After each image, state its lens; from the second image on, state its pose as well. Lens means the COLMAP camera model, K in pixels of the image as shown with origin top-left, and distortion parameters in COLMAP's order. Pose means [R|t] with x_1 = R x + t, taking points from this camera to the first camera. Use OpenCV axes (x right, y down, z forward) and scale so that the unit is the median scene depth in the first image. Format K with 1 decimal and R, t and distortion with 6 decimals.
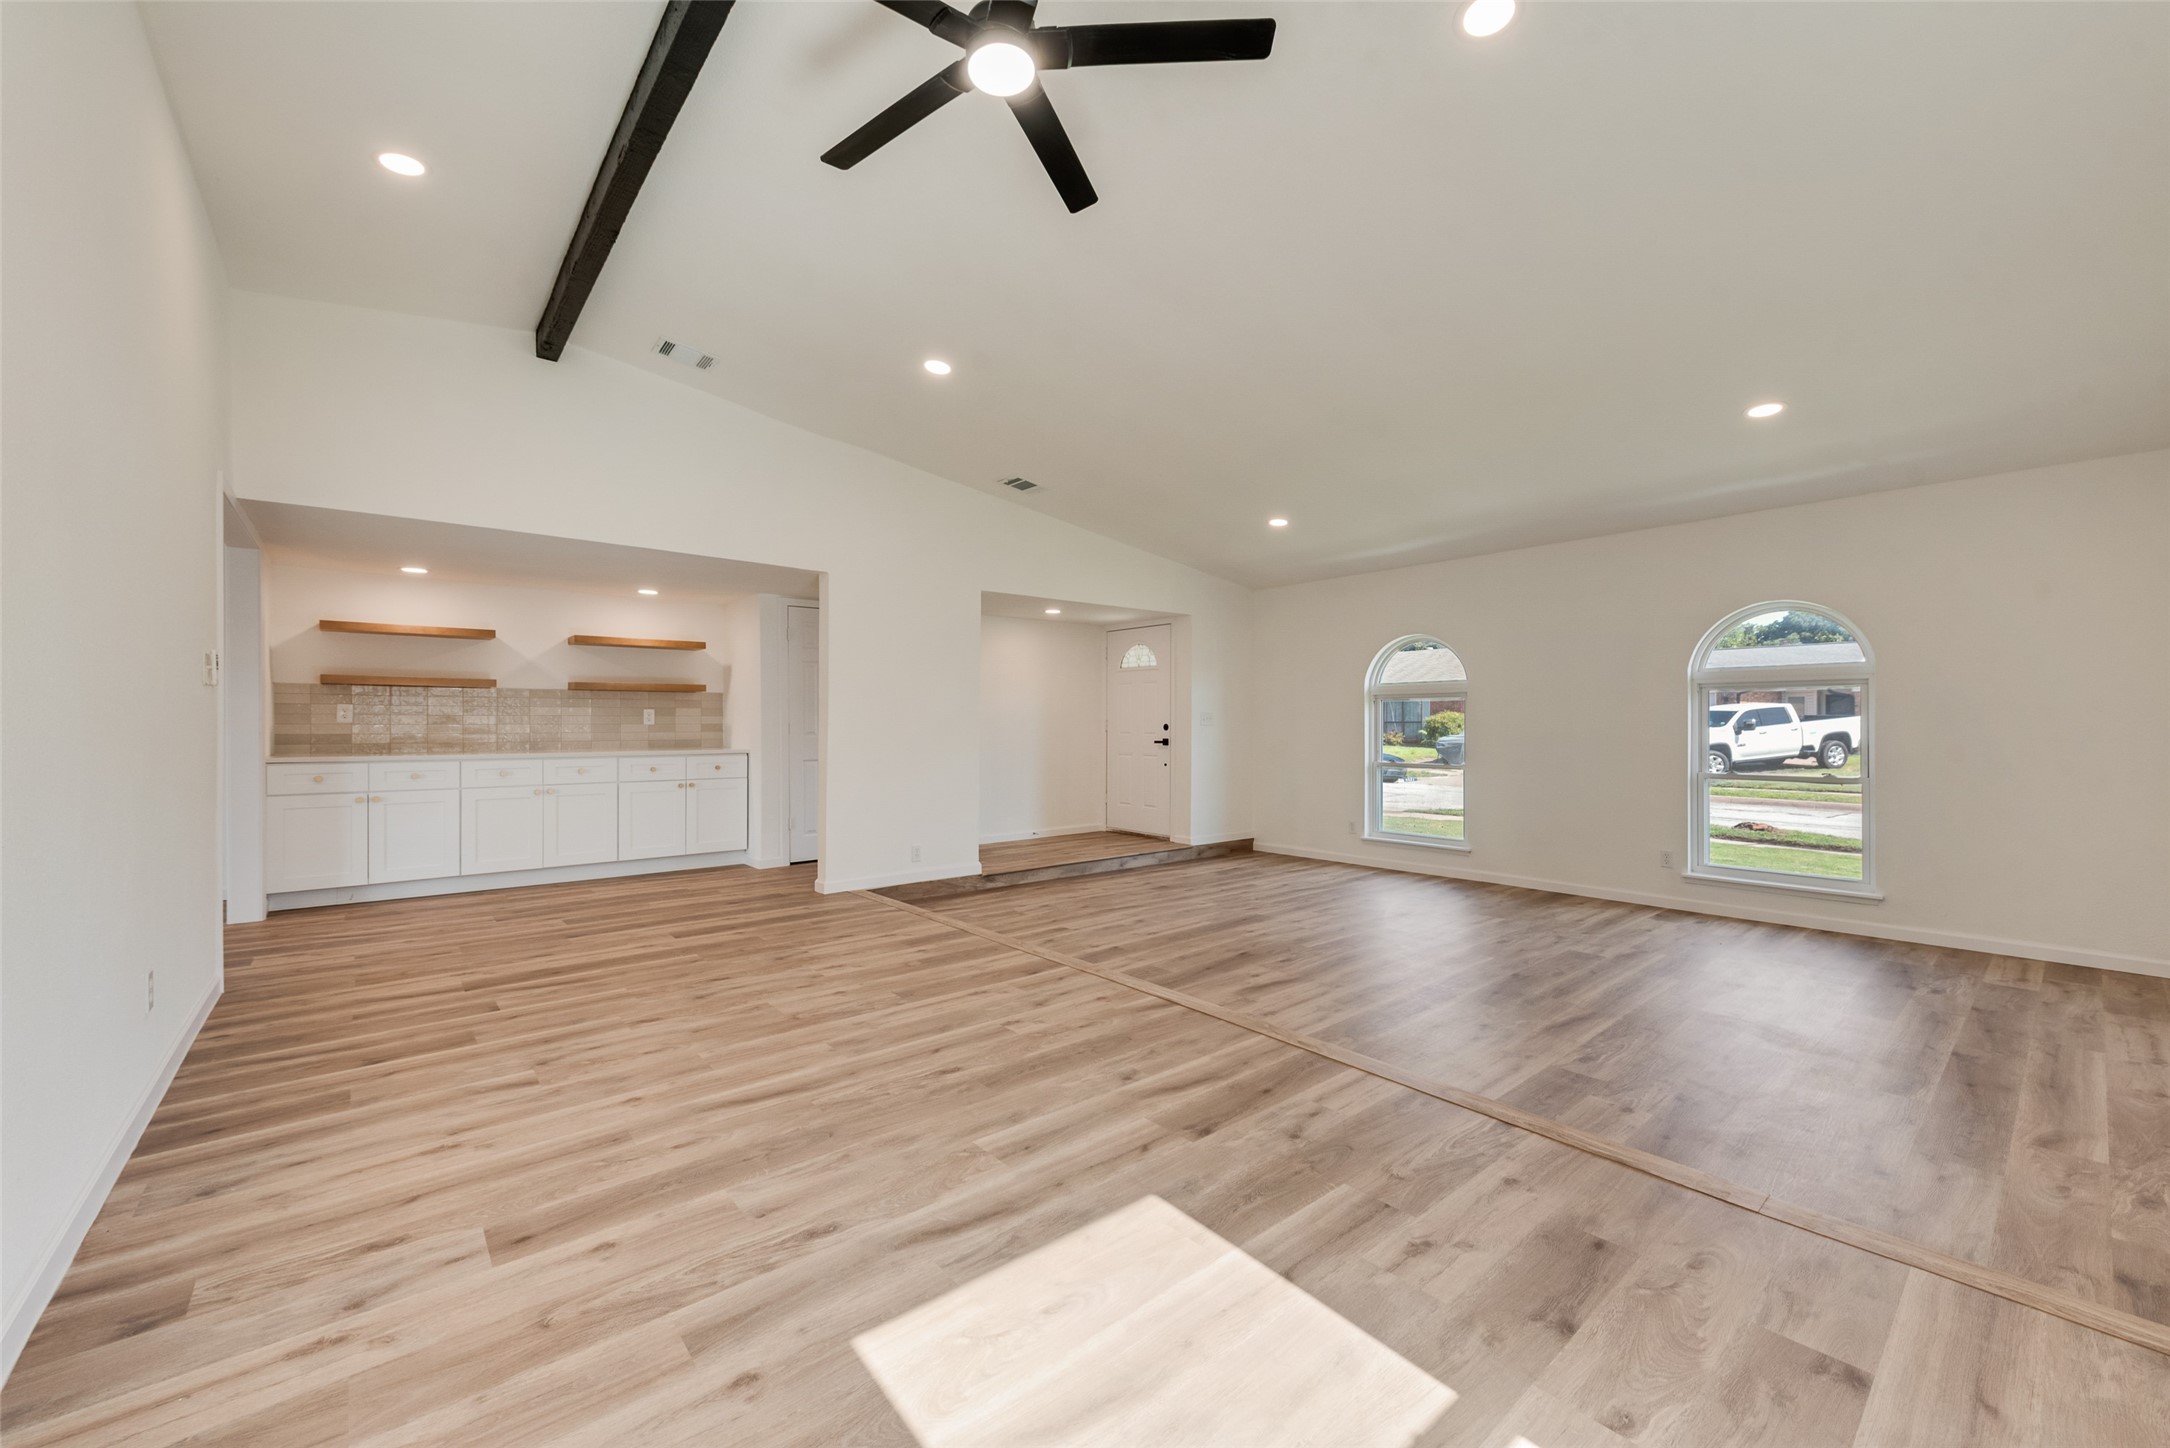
lens RADIAL K [[848.2, 0, 1071.9], [0, 848.2, 726.2], [0, 0, 1]] dist [0.009397, -0.002949]
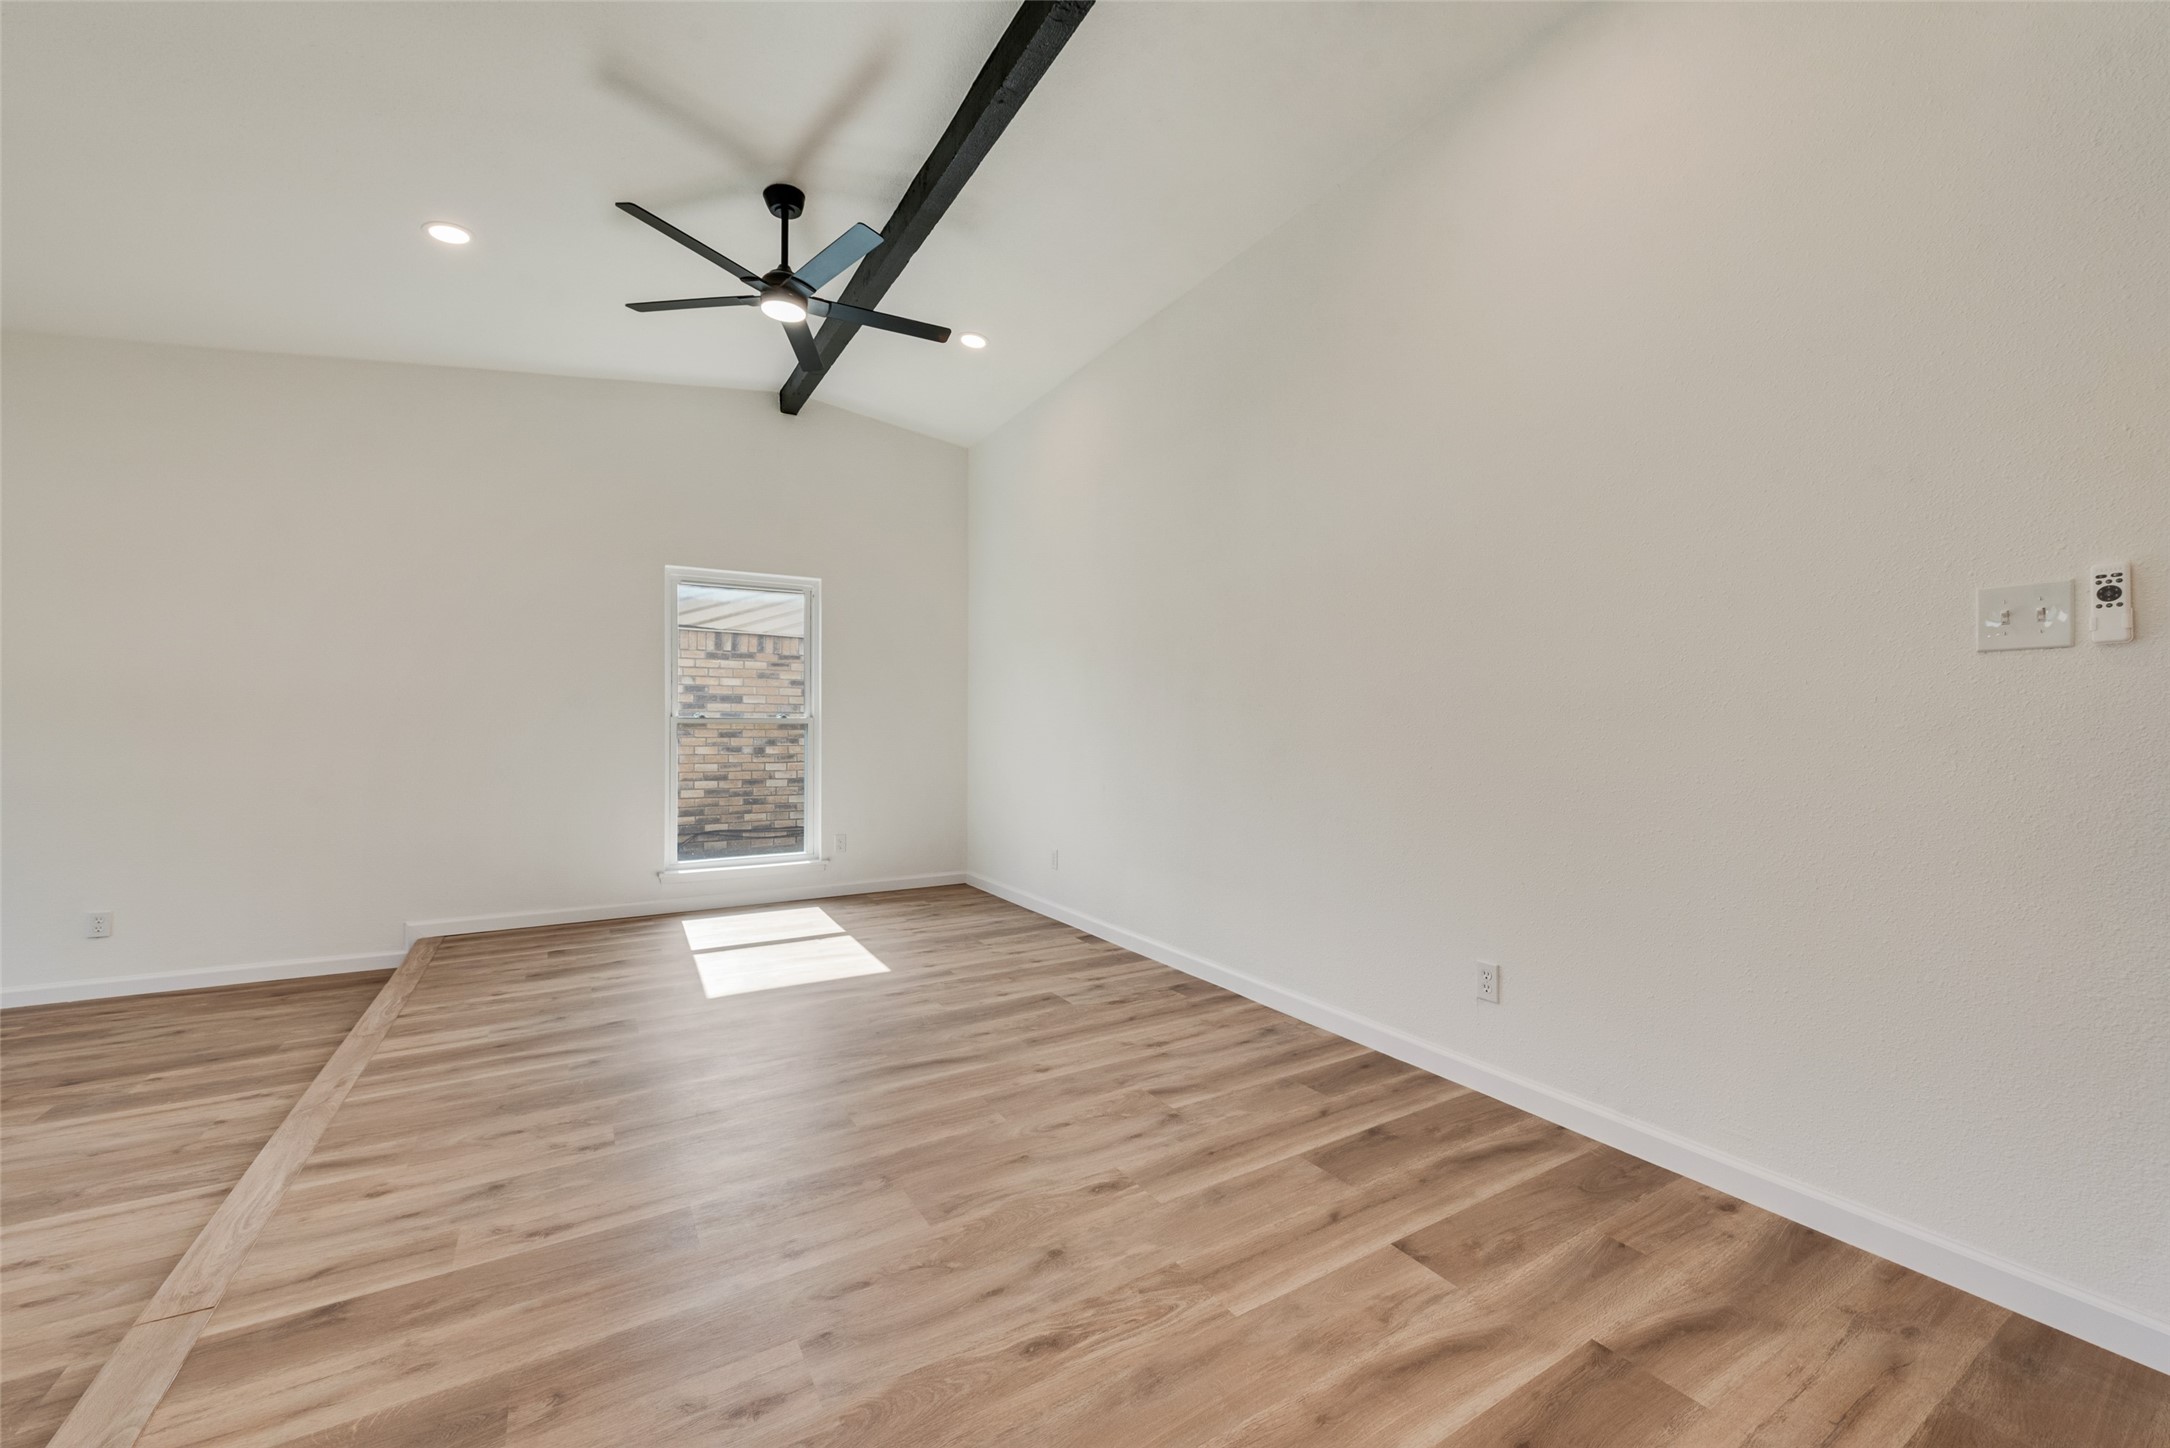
lens RADIAL K [[848.2, 0, 1070.6], [0, 848.2, 728.4], [0, 0, 1]] dist [0.009397, -0.002949]
pose [[-0.986877, -0.006577, 0.161343, -0.391952], [-0.006152, 0.999976, 0.003138, -0.000959], [-0.161359, 0.002104, -0.986893, 1.120022]]
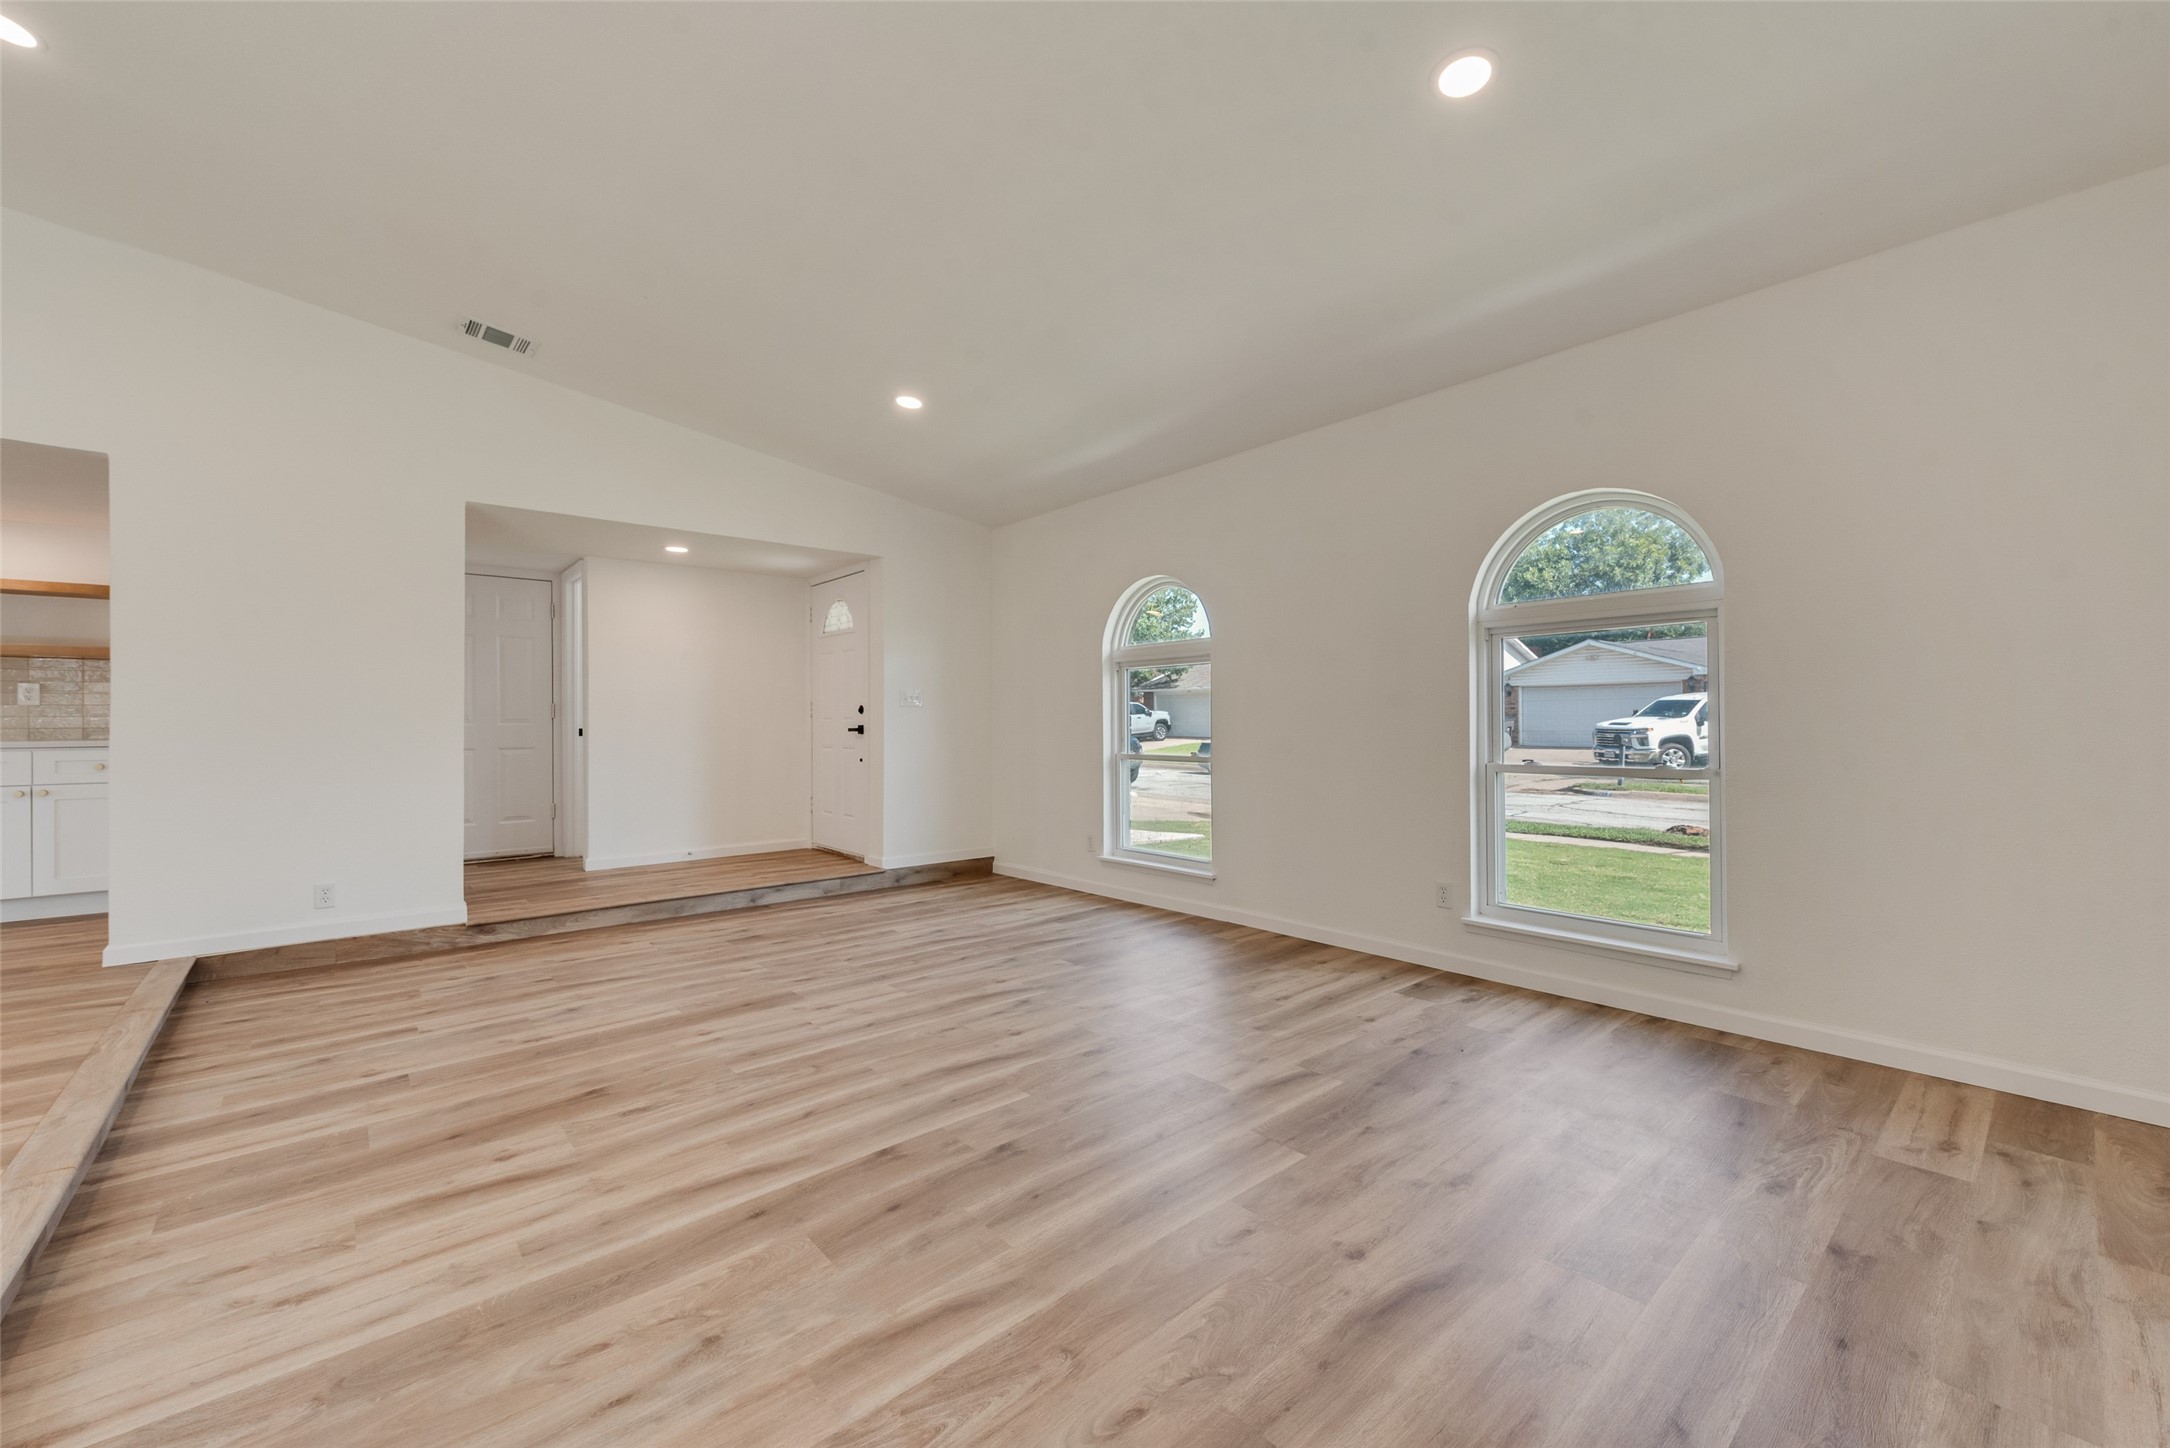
lens RADIAL K [[848.2, 0, 1097.1], [0, 848.2, 729.0], [0, 0, 1]] dist [0.009397, -0.002949]
pose [[0.999821, -0.006031, 0.017958, 0.521162], [0.005989, 0.999979, 0.002391, 0.030281], [-0.017972, -0.002283, 0.999836, 0.433795]]
